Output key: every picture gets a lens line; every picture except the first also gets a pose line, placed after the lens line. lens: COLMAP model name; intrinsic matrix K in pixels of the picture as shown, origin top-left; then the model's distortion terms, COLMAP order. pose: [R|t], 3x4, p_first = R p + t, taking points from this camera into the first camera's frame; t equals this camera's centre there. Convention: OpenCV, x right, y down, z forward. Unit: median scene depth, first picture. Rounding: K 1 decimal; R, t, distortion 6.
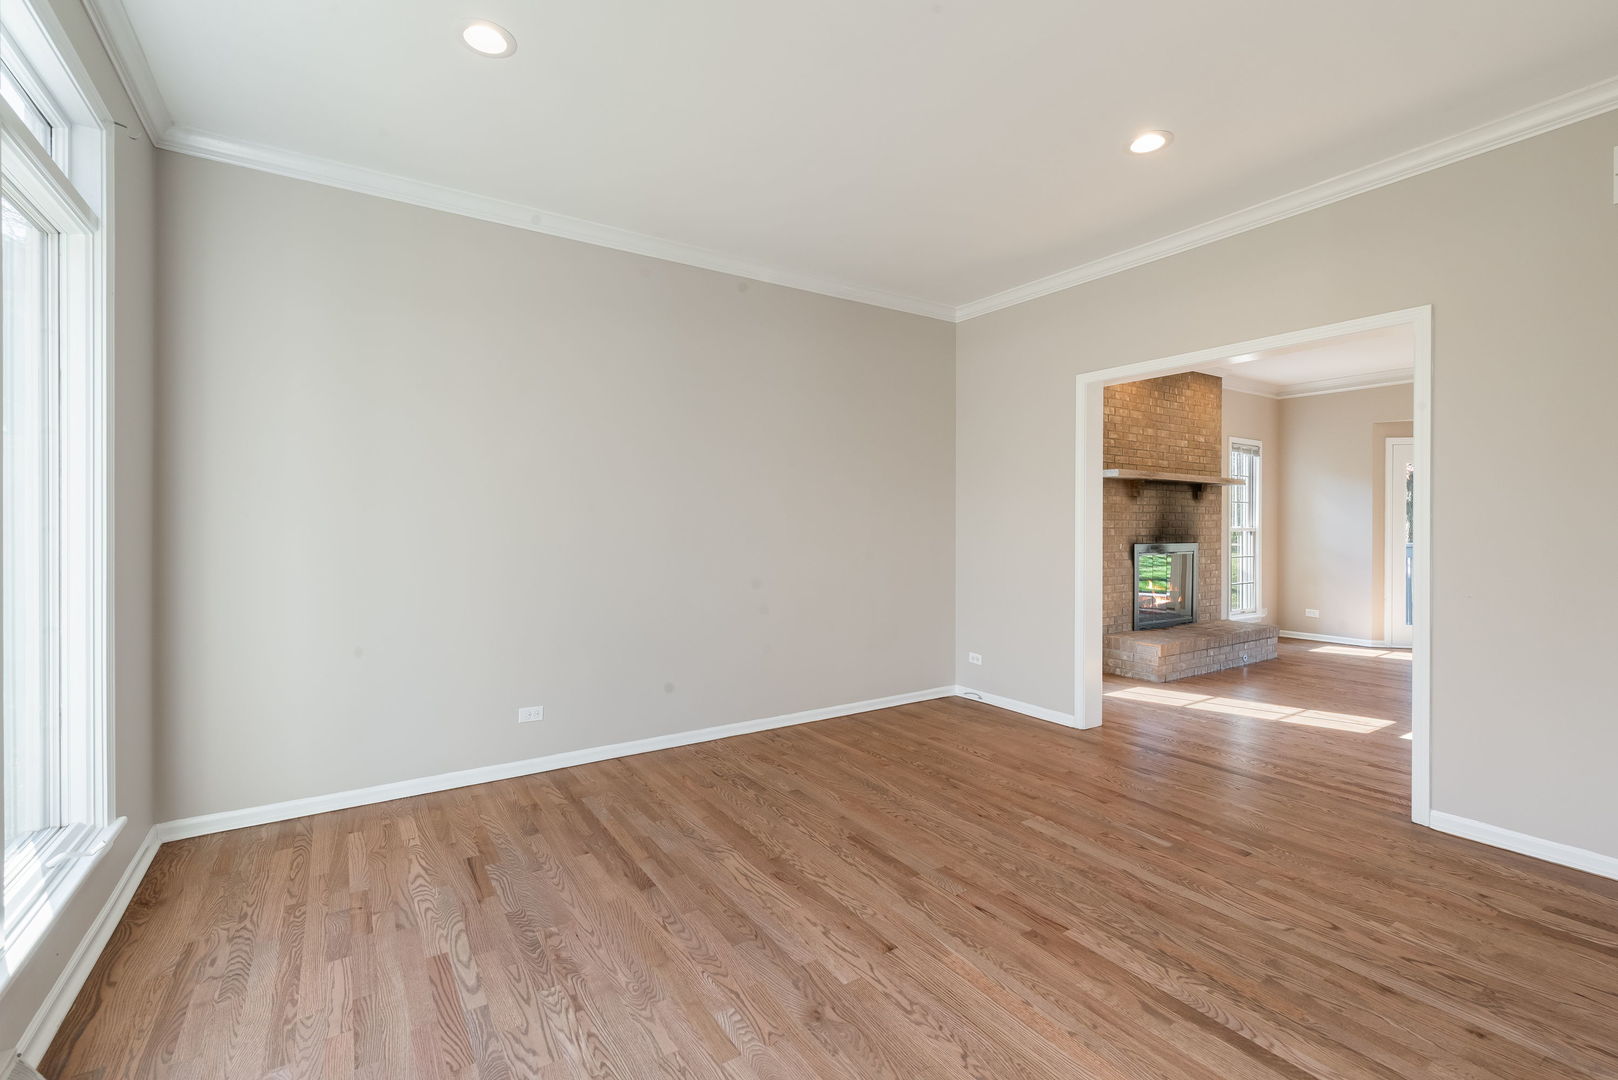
lens RADIAL K [[704.4, 0, 811.0], [0, 704.4, 532.2], [0, 0, 1]] dist [0.000580, 0.000127]
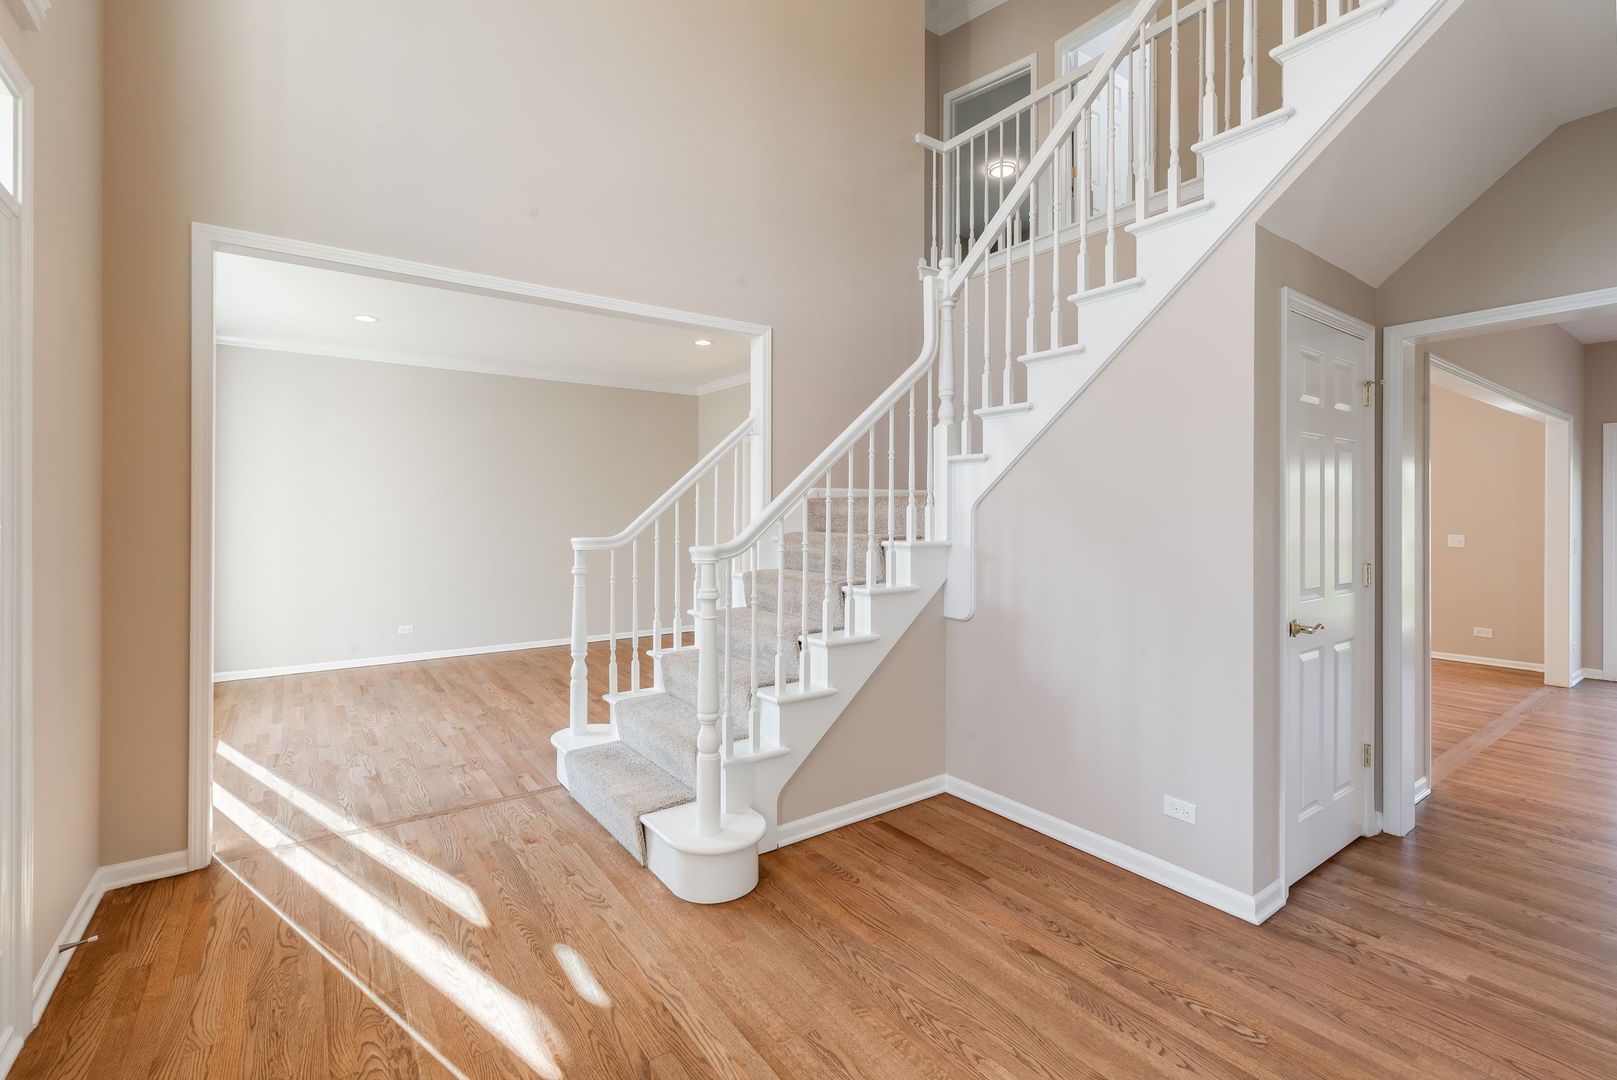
lens RADIAL K [[703.9, 0, 805.9], [0, 703.9, 526.7], [0, 0, 1]] dist [0.000580, 0.000127]
pose [[0.999317, -0.002189, 0.036888, 0.692498], [0.002090, 0.999994, 0.002705, -0.014687], [-0.036894, -0.002626, 0.999316, -1.040337]]
